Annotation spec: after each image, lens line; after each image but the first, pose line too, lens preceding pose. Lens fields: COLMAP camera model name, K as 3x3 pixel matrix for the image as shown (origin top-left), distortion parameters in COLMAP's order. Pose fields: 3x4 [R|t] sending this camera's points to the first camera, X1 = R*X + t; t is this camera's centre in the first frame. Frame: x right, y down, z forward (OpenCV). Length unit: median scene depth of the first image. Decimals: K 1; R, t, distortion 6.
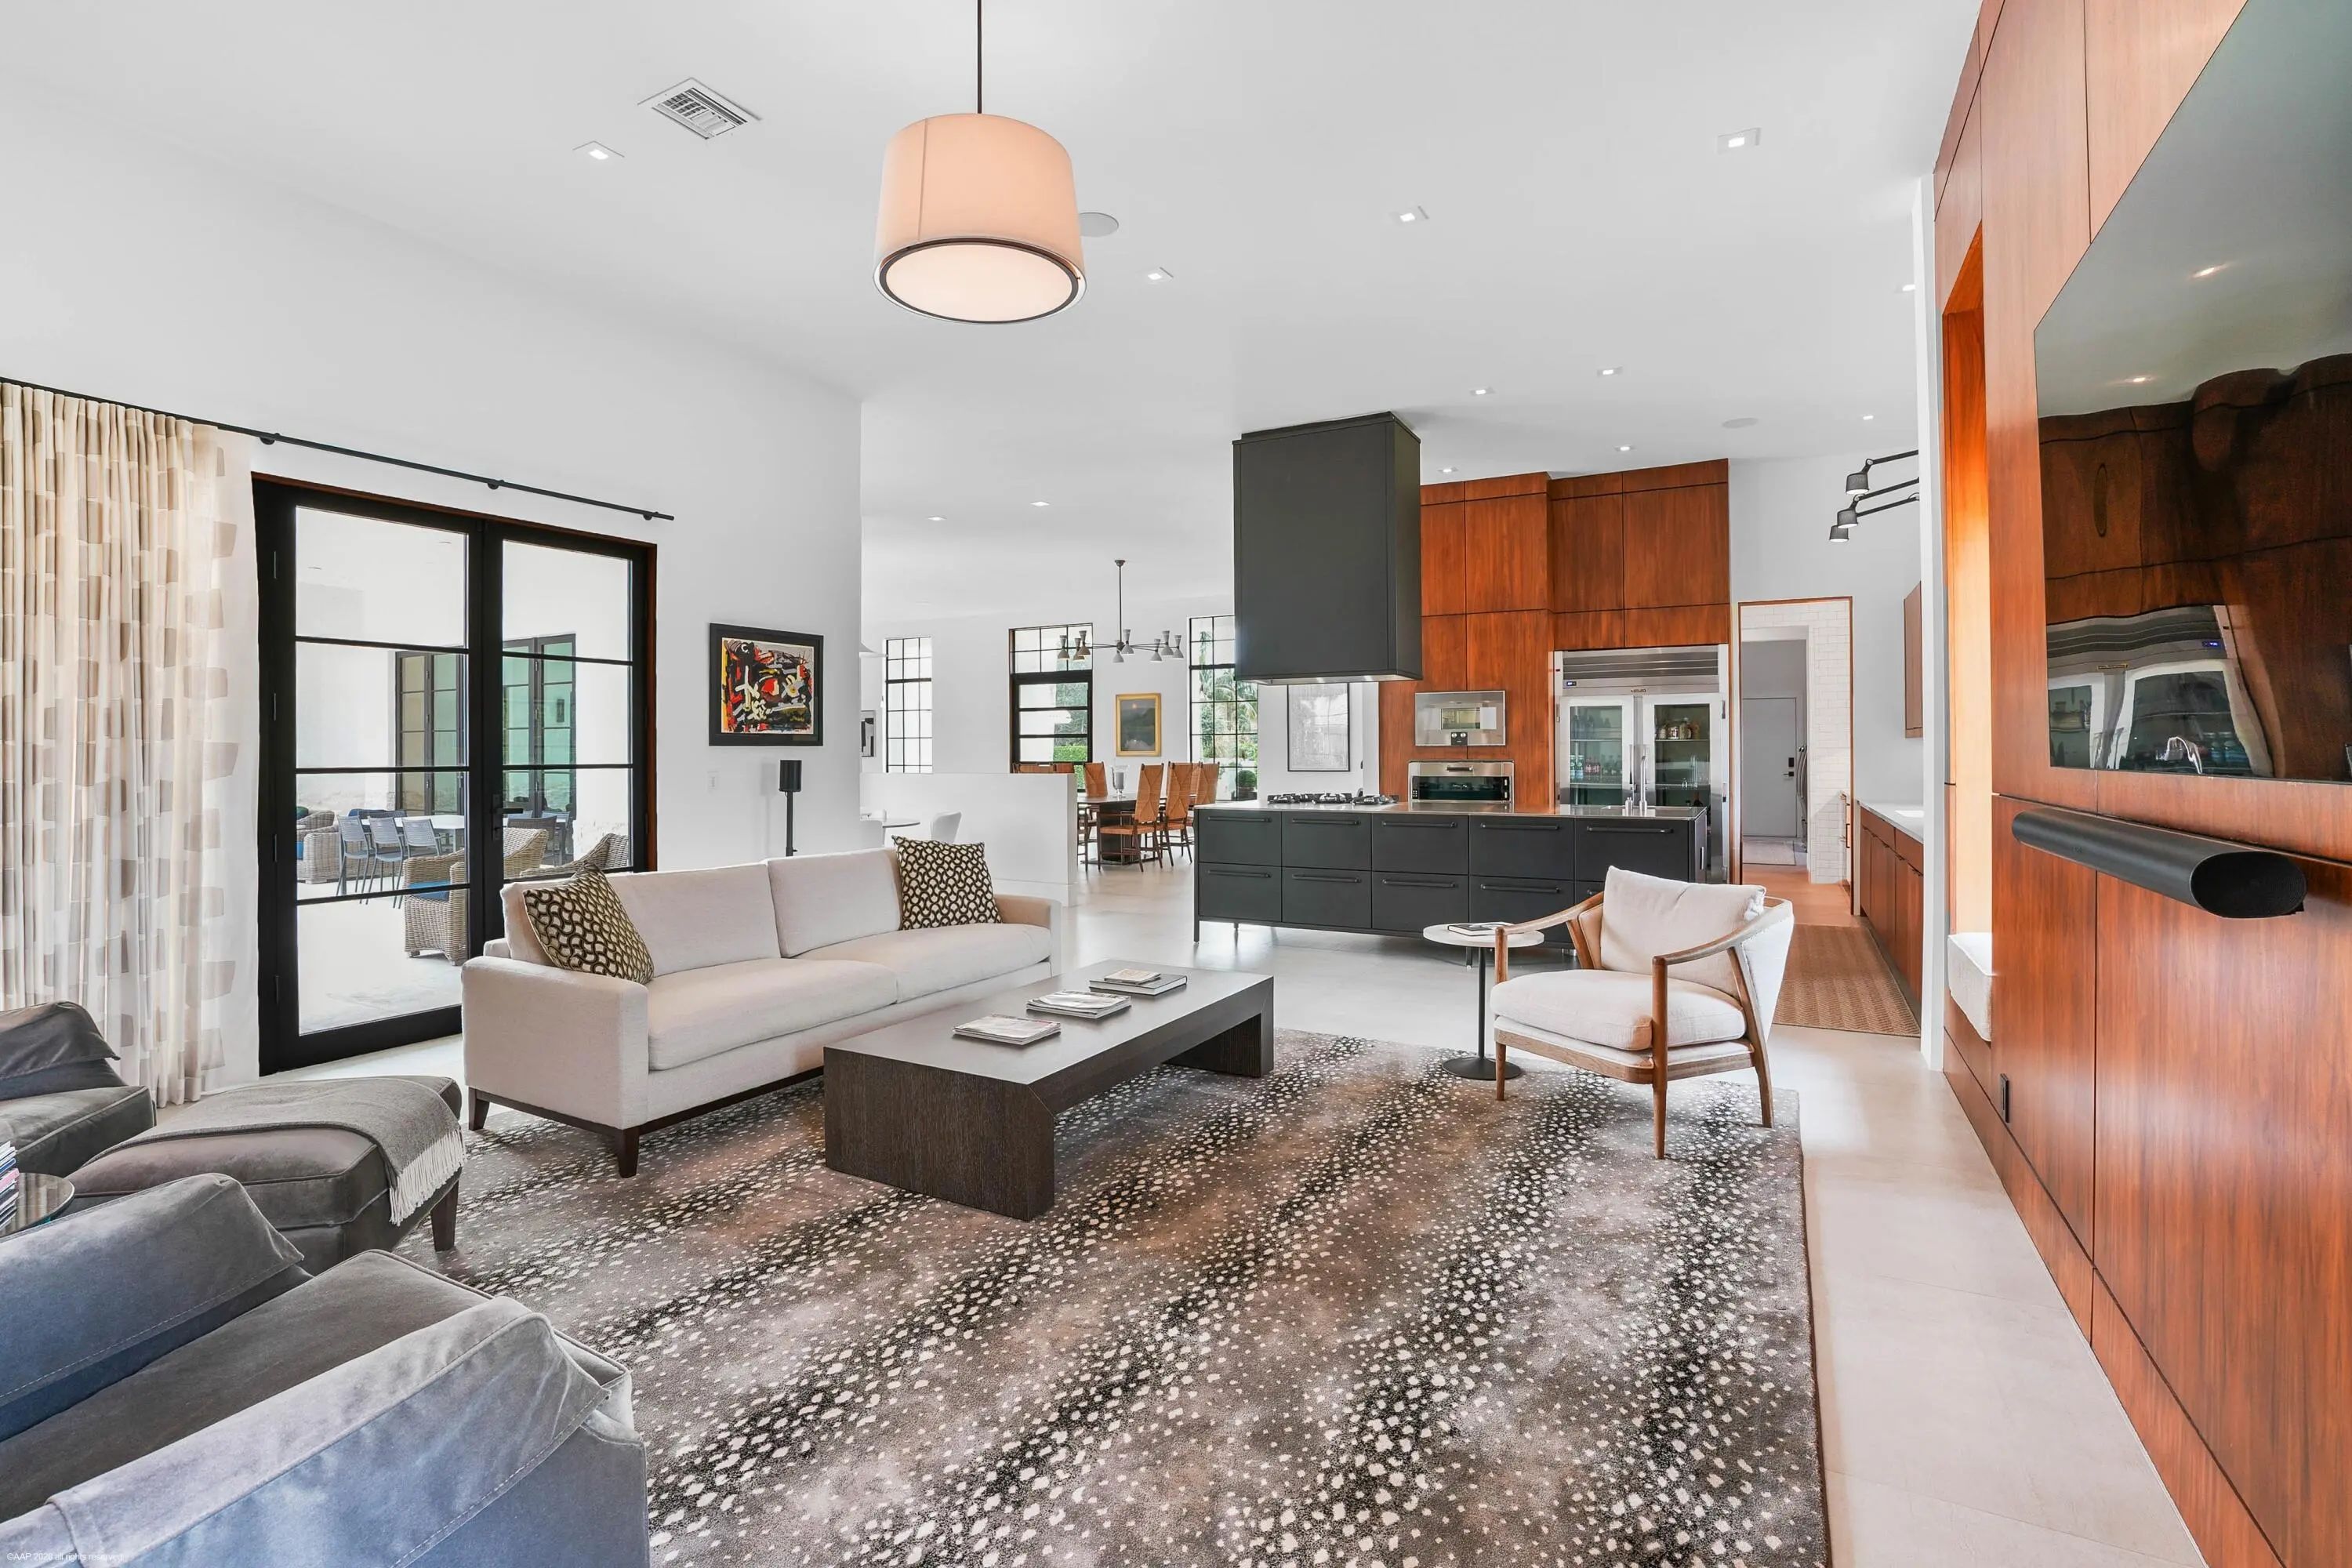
lens RADIAL K [[1082.0, 0, 1180.5], [0, 1082.0, 744.1], [0, 0, 1]] dist [-0.004376, -0.000076]
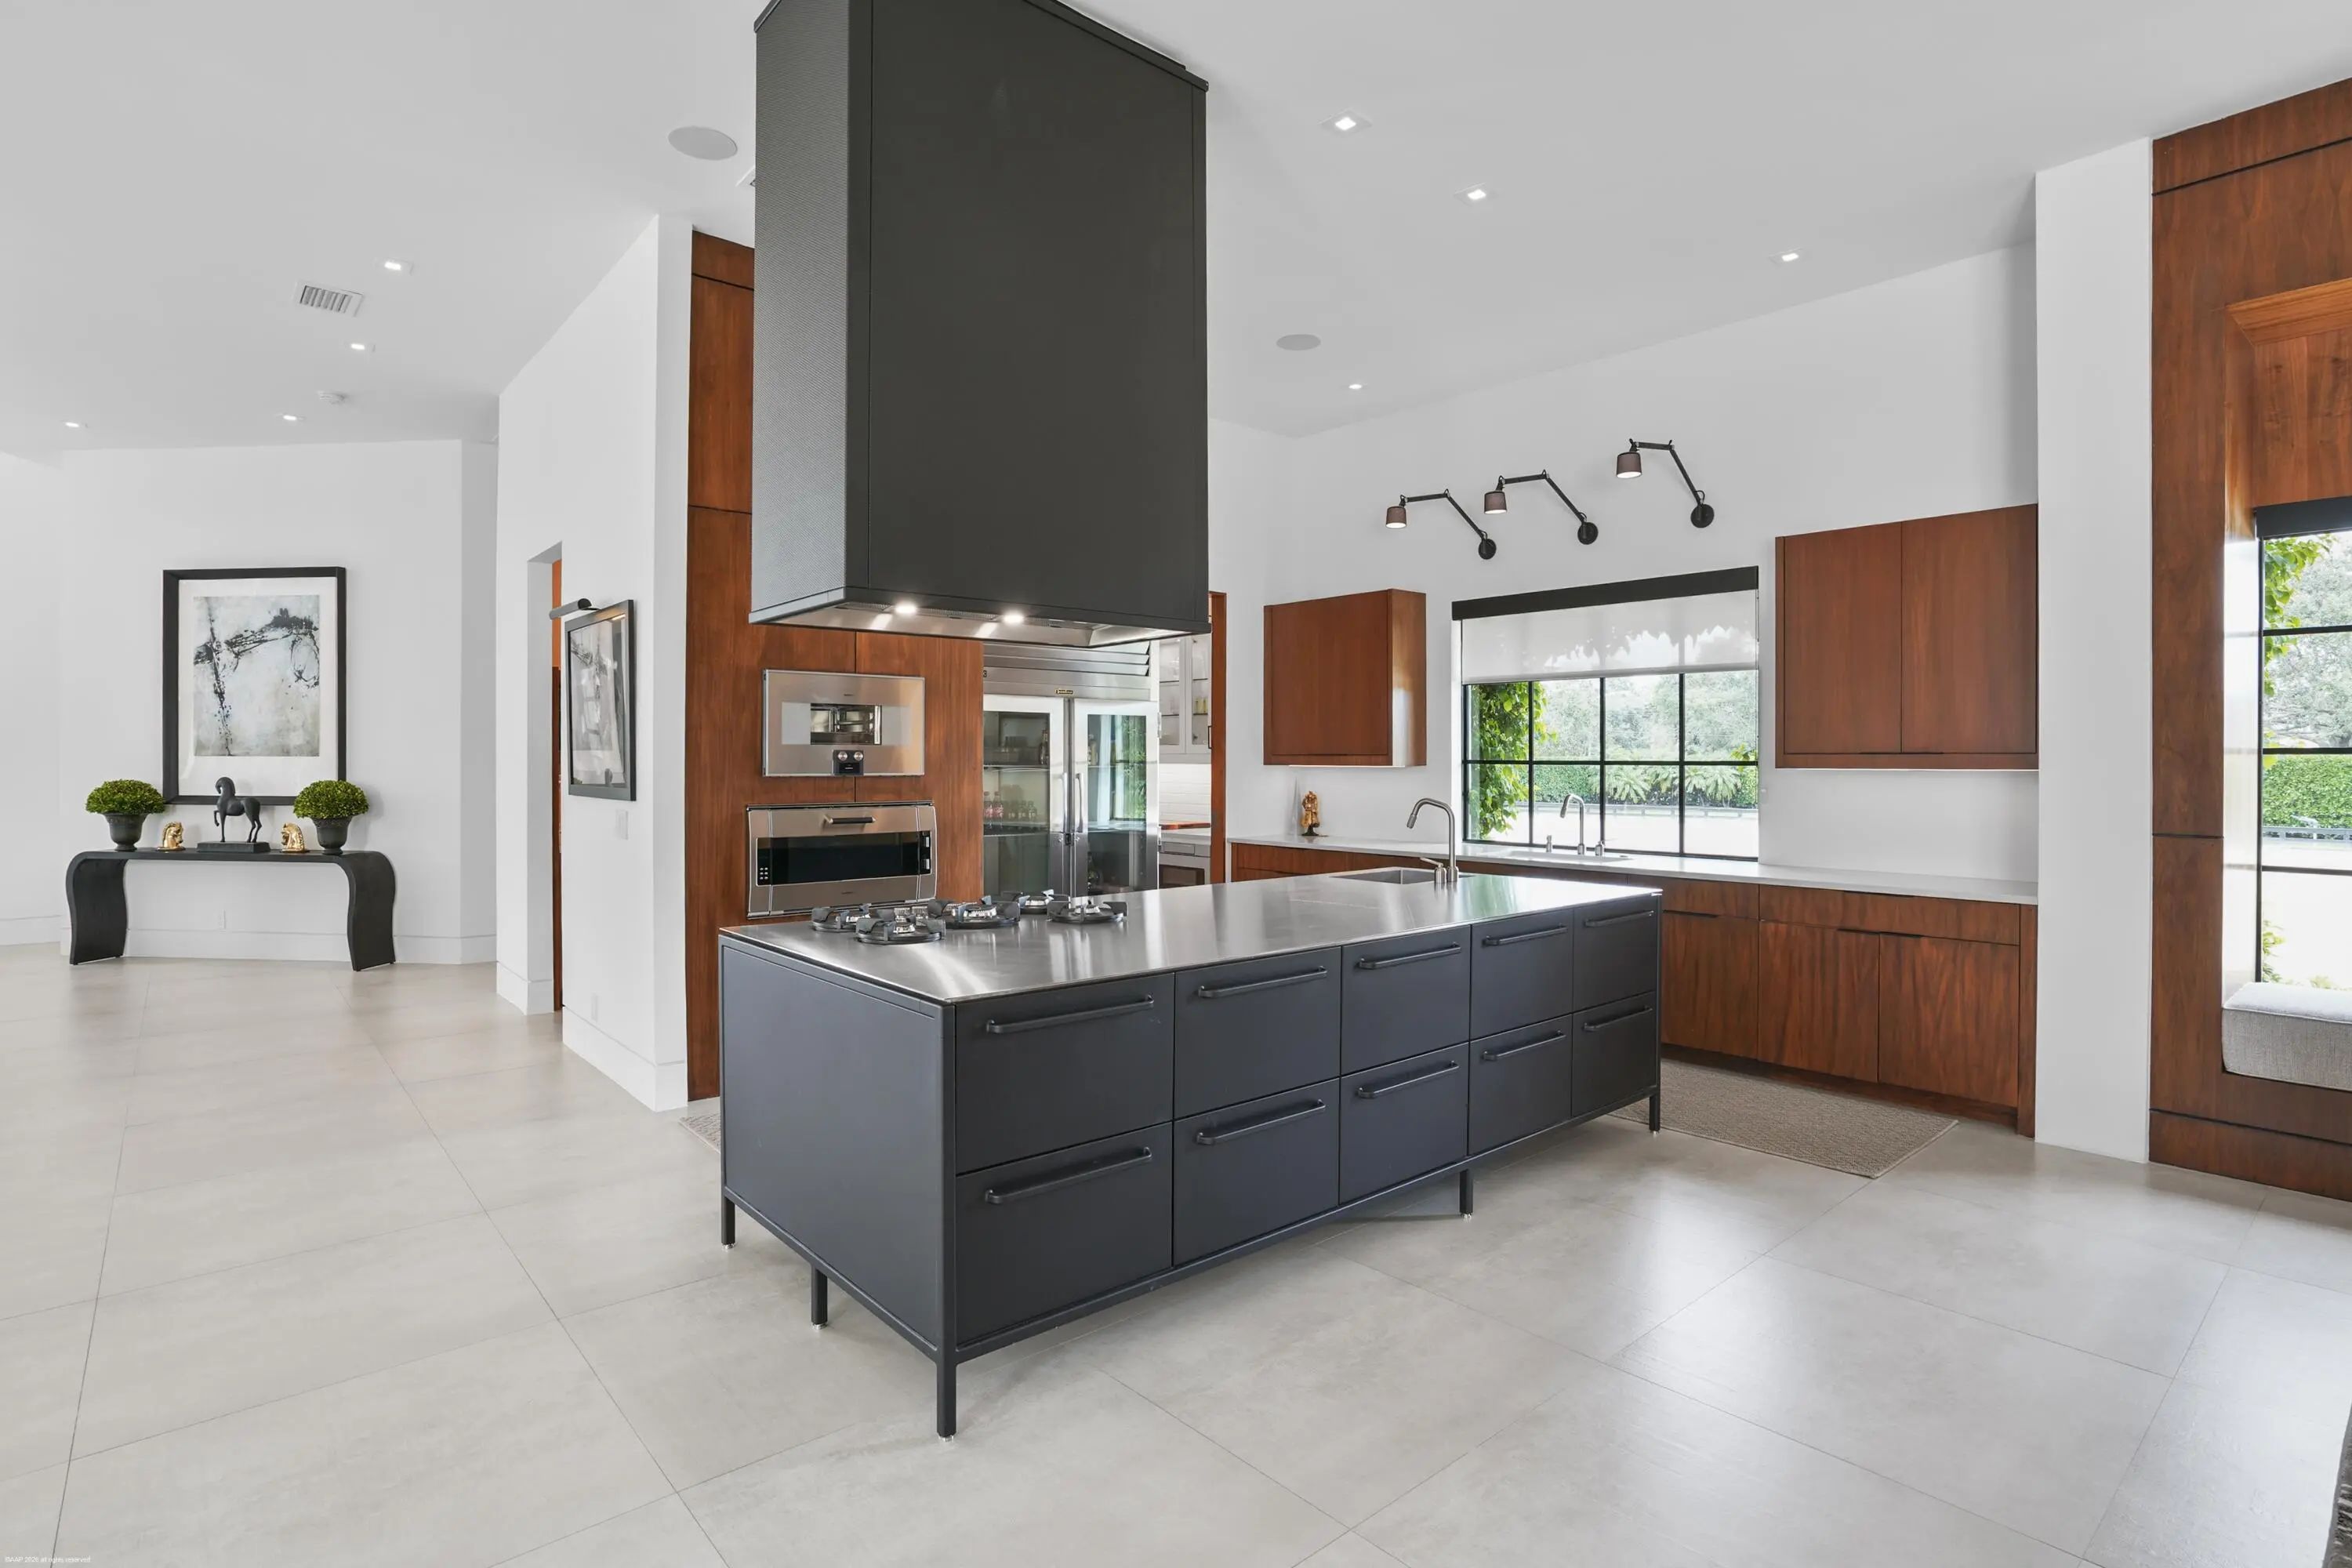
lens RADIAL K [[1182.9, 0, 1173.0], [0, 1182.9, 760.1], [0, 0, 1]] dist [-0.044138, -0.000752]
pose [[0.347109, 0.002858, 0.937820, -0.227593], [-0.009724, 0.999953, 0.000552, -0.008219], [-0.937774, -0.009311, 0.347121, 0.664878]]
